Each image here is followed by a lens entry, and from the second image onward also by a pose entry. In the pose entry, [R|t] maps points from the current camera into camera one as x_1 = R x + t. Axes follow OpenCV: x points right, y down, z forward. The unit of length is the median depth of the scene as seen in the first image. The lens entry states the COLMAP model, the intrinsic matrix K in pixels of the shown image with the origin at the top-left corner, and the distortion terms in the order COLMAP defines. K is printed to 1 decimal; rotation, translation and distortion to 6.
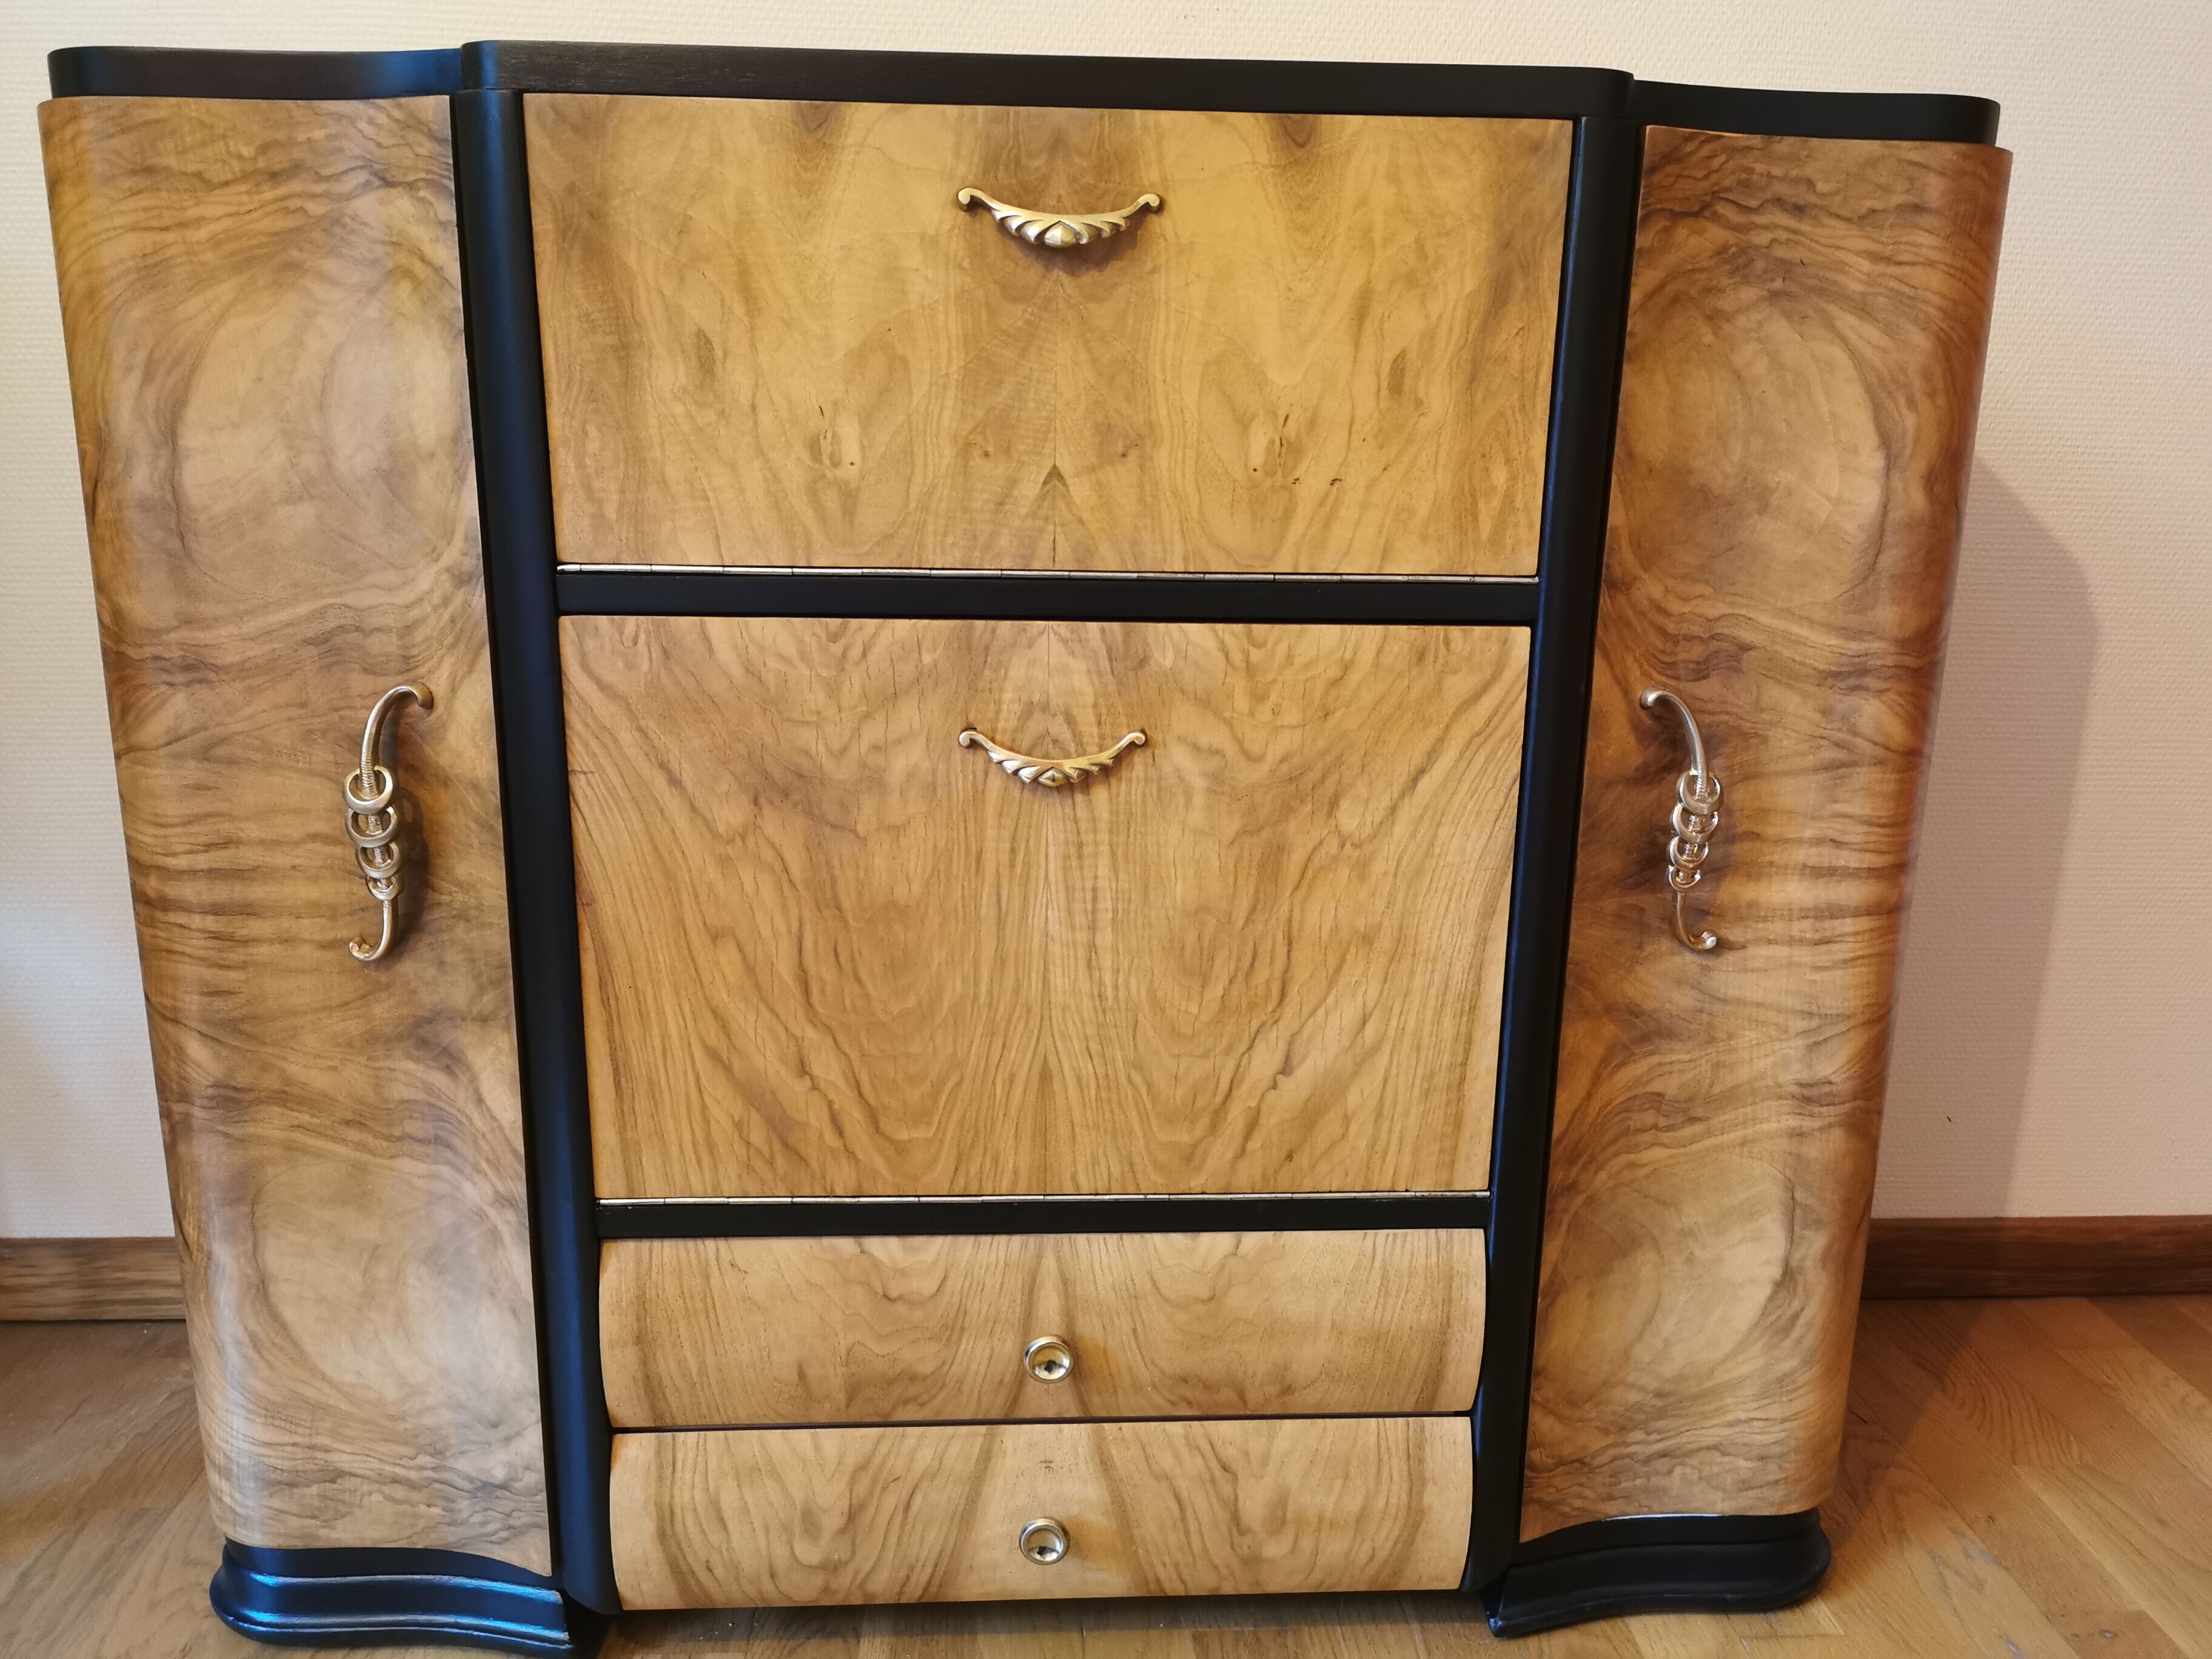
lens RADIAL K [[1731.8, 0, 1111.2], [0, 1731.8, 849.0], [0, 0, 1]] dist [0.056751, -0.078210]
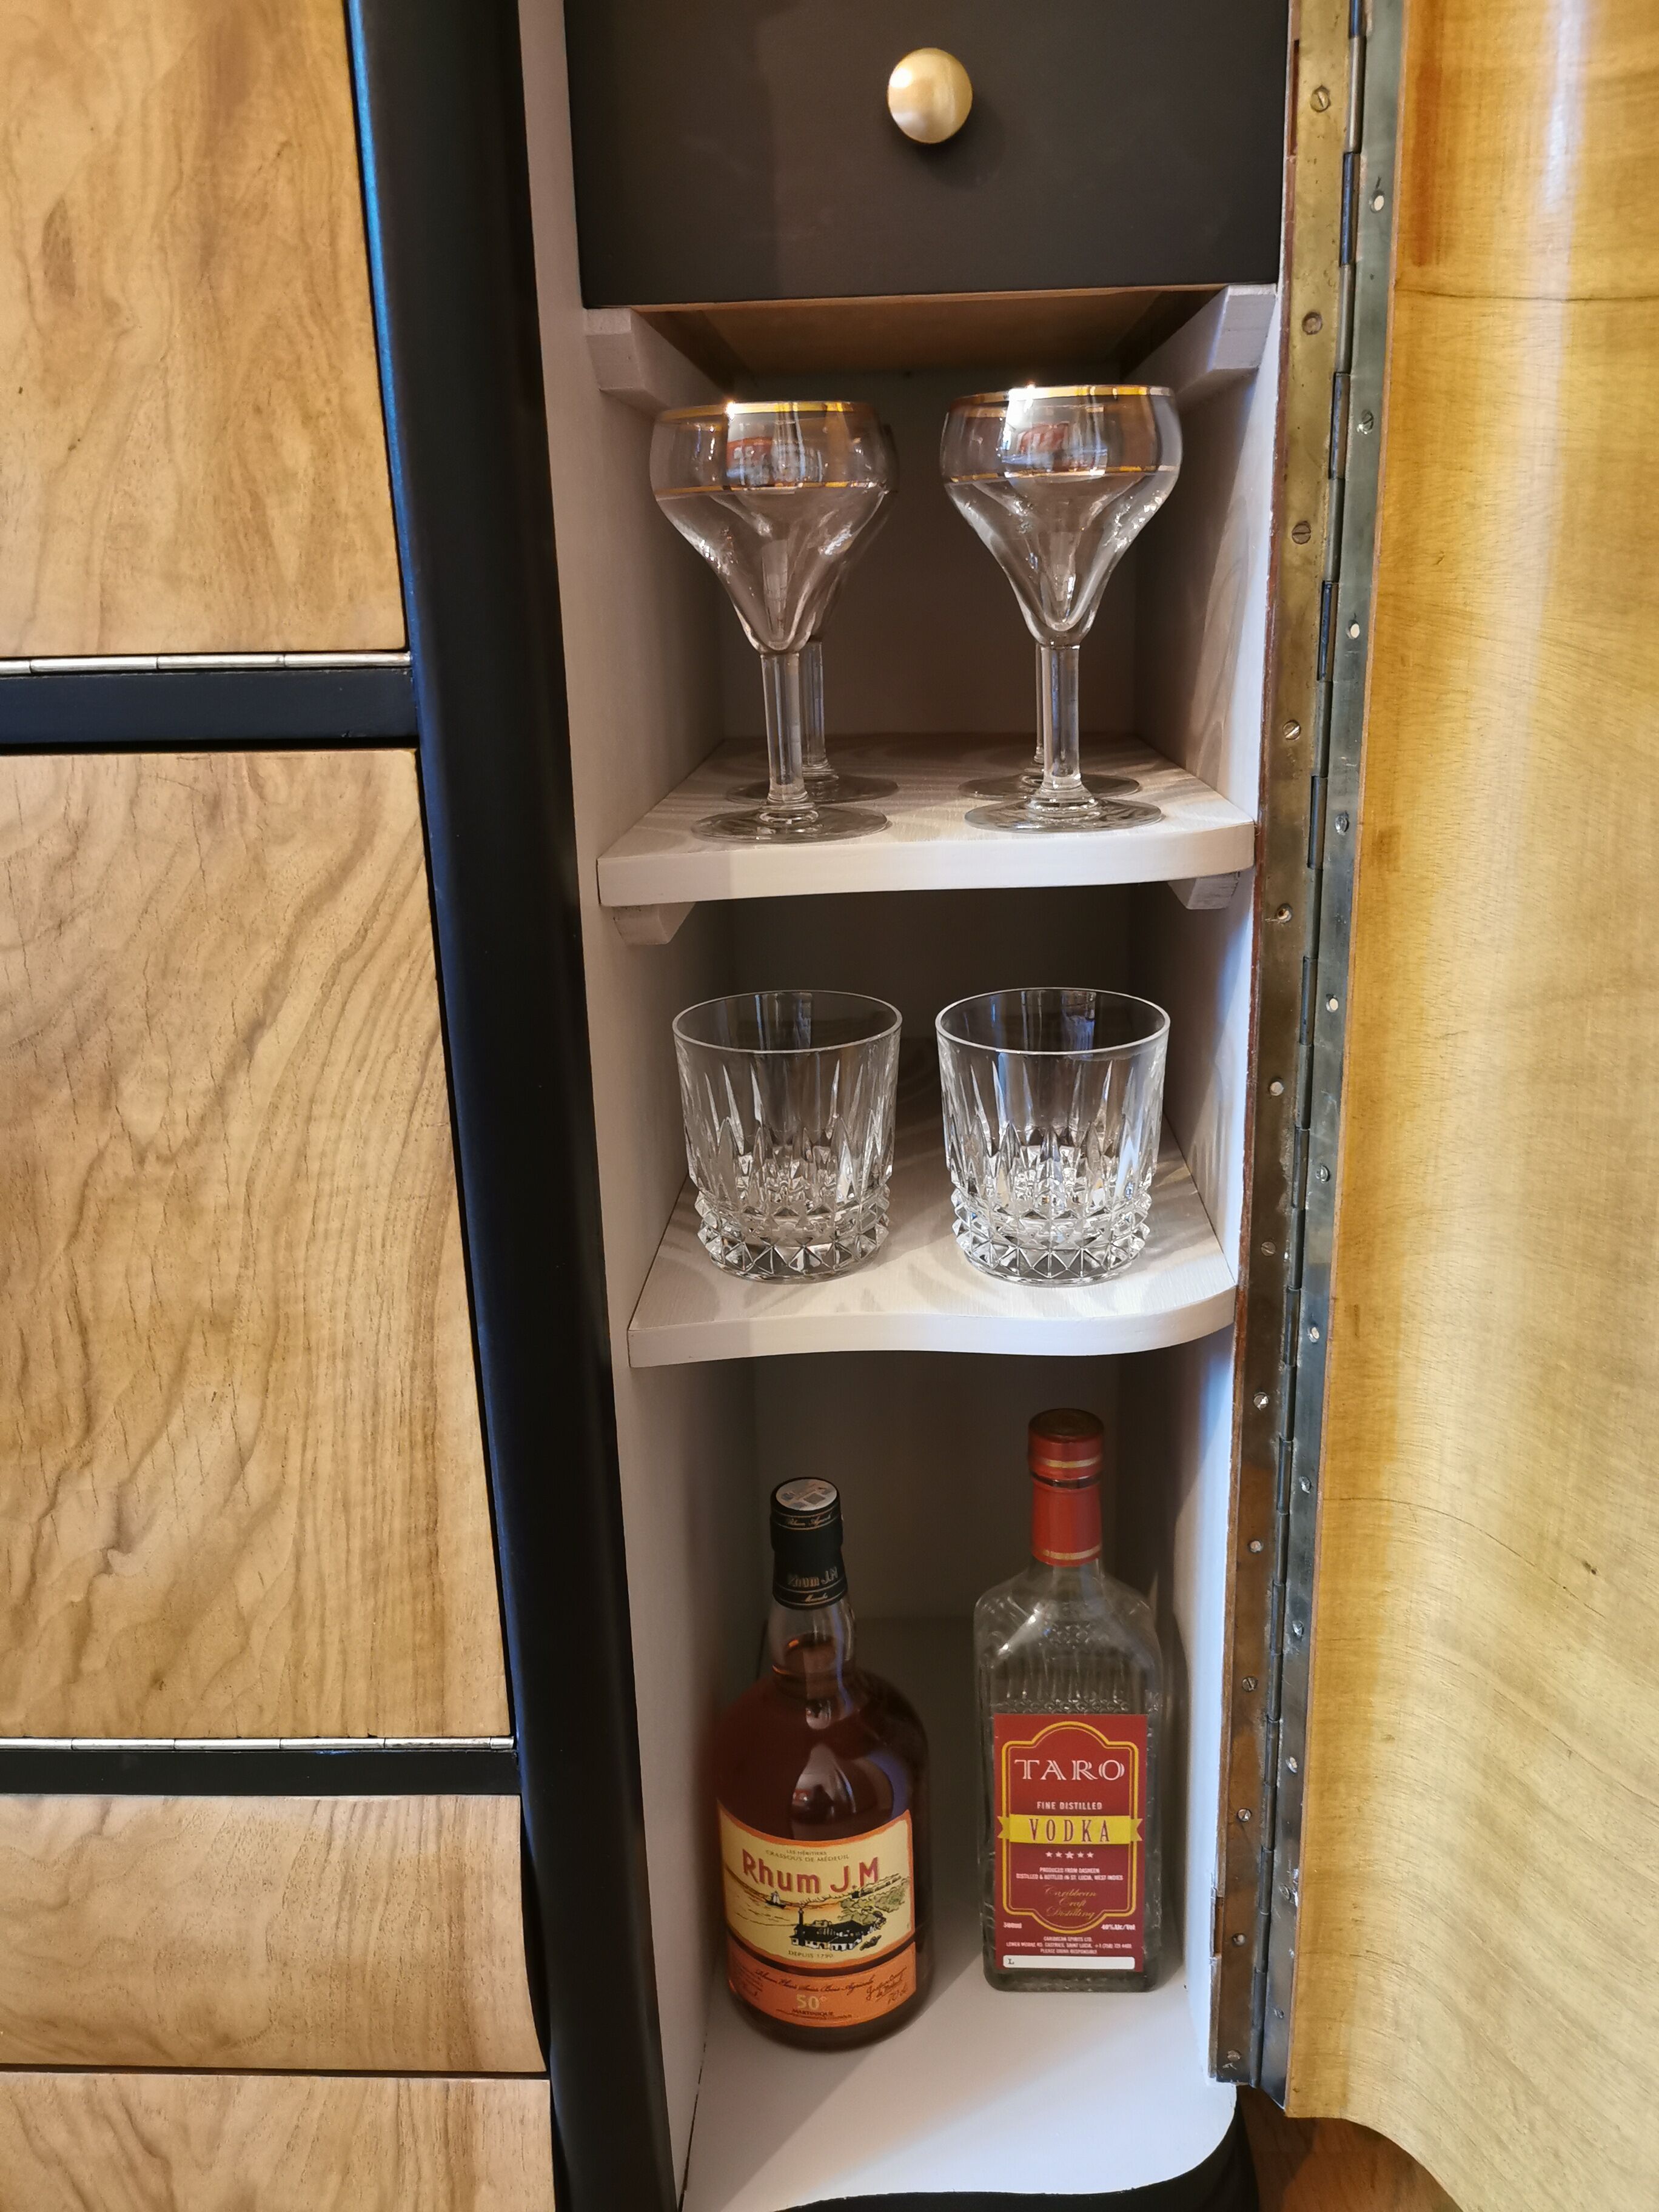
lens RADIAL K [[1722.2, 0, 829.5], [0, 1722.2, 1106.0], [0, 0, 1]] dist [0.072850, -0.108371]
pose [[0.993718, -0.014351, -0.110987, 0.411850], [0.019998, 0.998552, 0.049934, -0.042279], [0.110110, -0.051840, 0.992567, 0.474587]]
